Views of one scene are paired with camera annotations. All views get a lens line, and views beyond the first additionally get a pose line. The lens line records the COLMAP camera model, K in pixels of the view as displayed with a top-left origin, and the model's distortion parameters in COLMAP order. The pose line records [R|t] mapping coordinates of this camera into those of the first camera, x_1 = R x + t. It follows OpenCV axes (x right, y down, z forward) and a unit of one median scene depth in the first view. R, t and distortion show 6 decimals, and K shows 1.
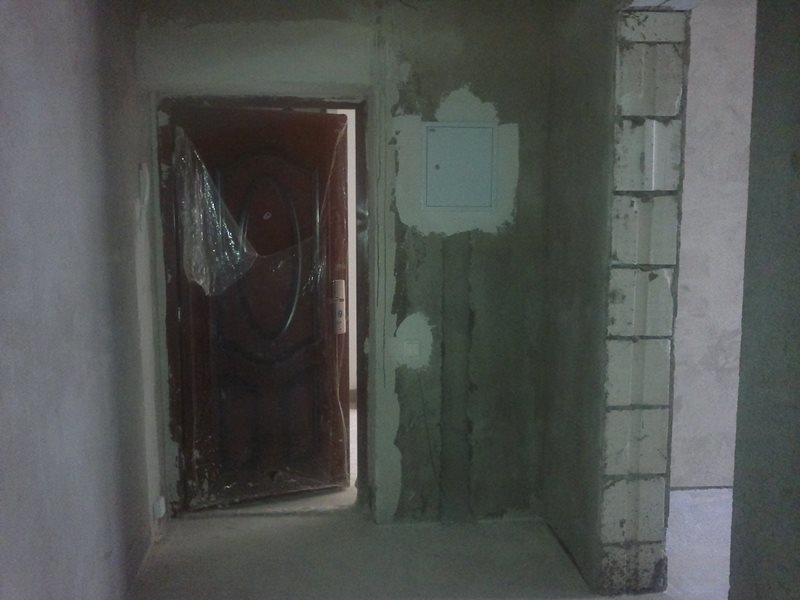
lens RADIAL K [[748.5, 0, 399.7], [0, 748.5, 297.9], [0, 0, 1]] dist [0.009526, 0.000000]
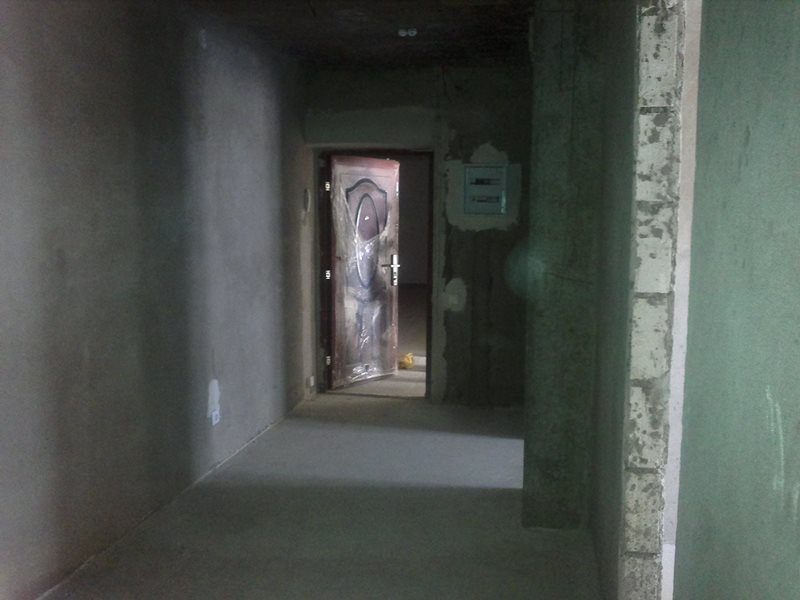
lens RADIAL K [[748.5, 0, 400.3], [0, 748.5, 301.1], [0, 0, 1]] dist [0.009526, 0.000000]
pose [[0.955398, 0.040695, -0.292503, 0.396193], [-0.040897, 0.999149, 0.005426, 0.069338], [0.292474, 0.006779, 0.956249, -0.640439]]
